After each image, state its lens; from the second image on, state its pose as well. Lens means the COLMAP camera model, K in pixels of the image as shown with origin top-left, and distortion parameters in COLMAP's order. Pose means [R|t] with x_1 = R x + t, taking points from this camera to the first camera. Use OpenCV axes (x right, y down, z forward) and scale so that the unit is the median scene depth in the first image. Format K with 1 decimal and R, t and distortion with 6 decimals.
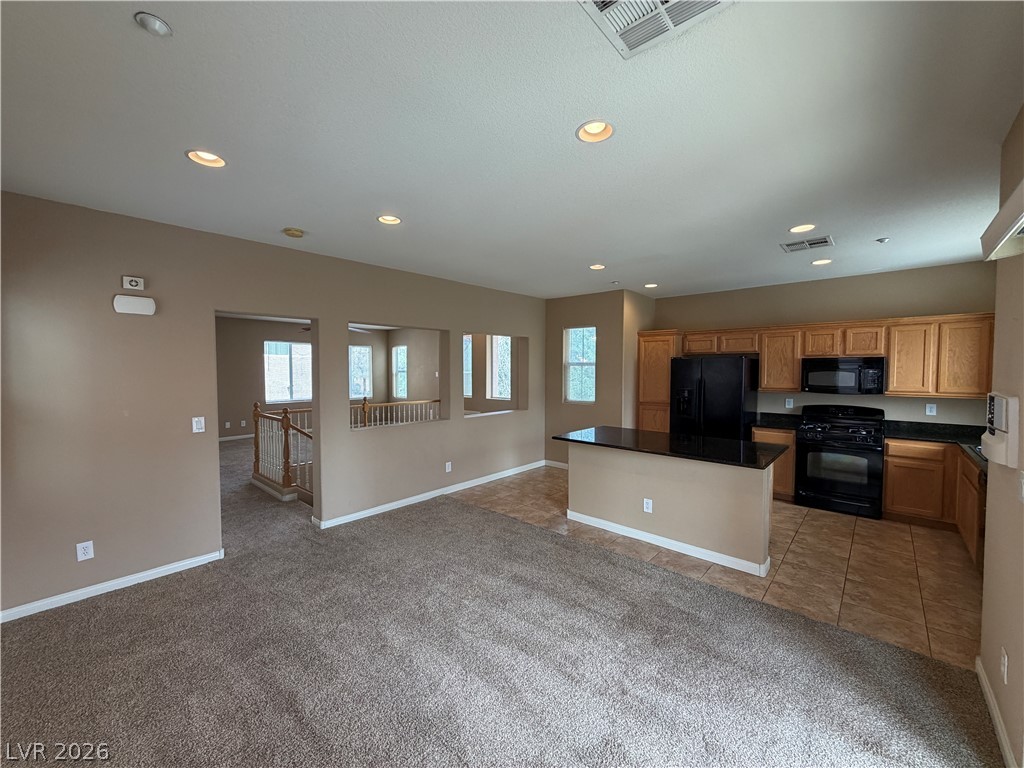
lens RADIAL K [[406.3, 0, 509.5], [0, 406.3, 385.9], [0, 0, 1]] dist [0.001150, 0.000090]
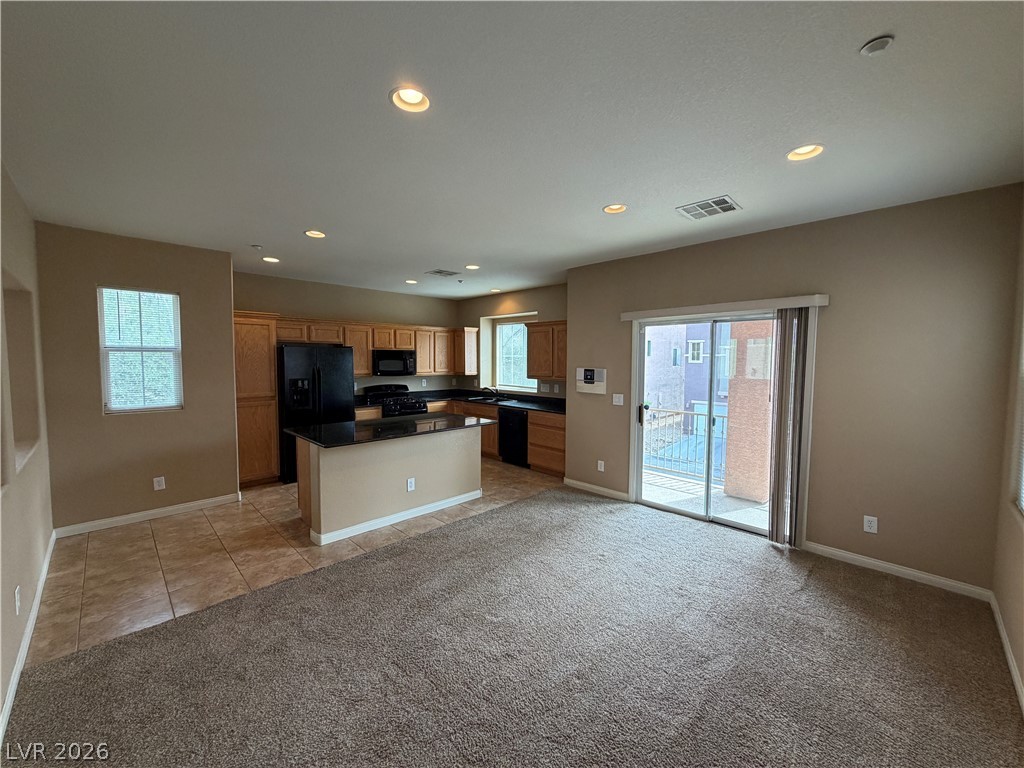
lens RADIAL K [[406.3, 0, 509.5], [0, 406.3, 385.9], [0, 0, 1]] dist [0.001150, 0.000090]
pose [[0.052500, -0.064126, 0.996560, -0.588387], [0.040503, 0.997252, 0.062037, -0.018690], [-0.997799, 0.037107, 0.054953, 0.558551]]
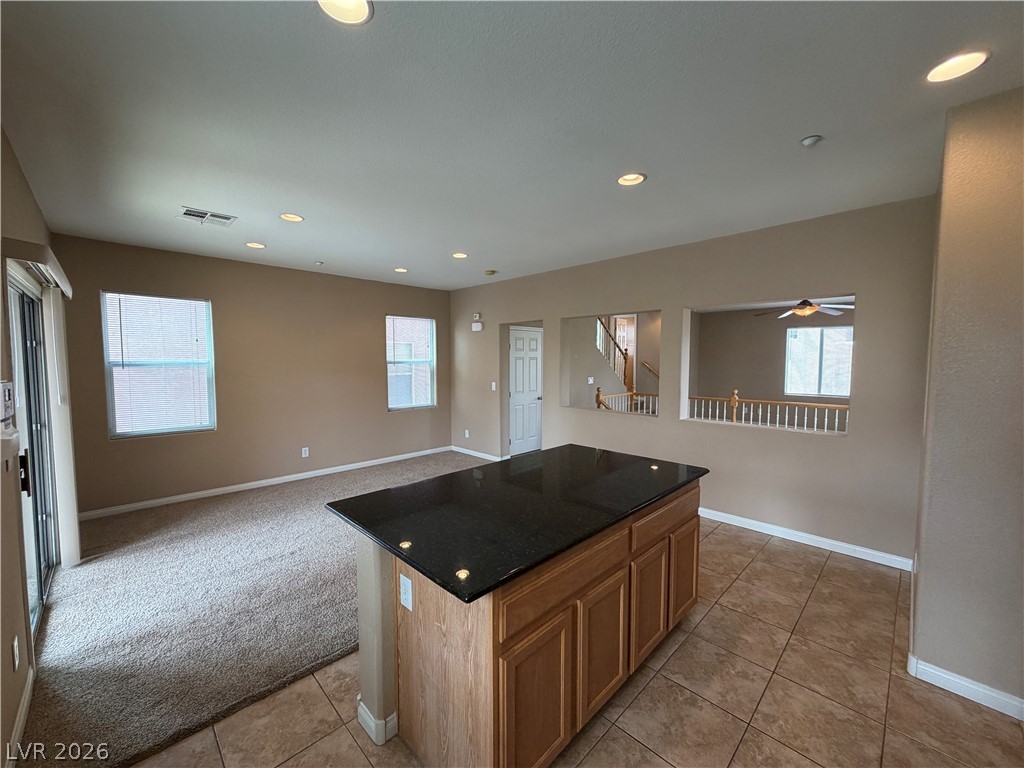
lens RADIAL K [[406.3, 0, 509.5], [0, 406.3, 385.9], [0, 0, 1]] dist [0.001150, 0.000090]
pose [[-0.055156, 0.065104, -0.996353, 0.805830], [-0.044923, 0.996700, 0.067614, -0.026950], [0.997467, 0.048489, -0.052049, 0.852970]]
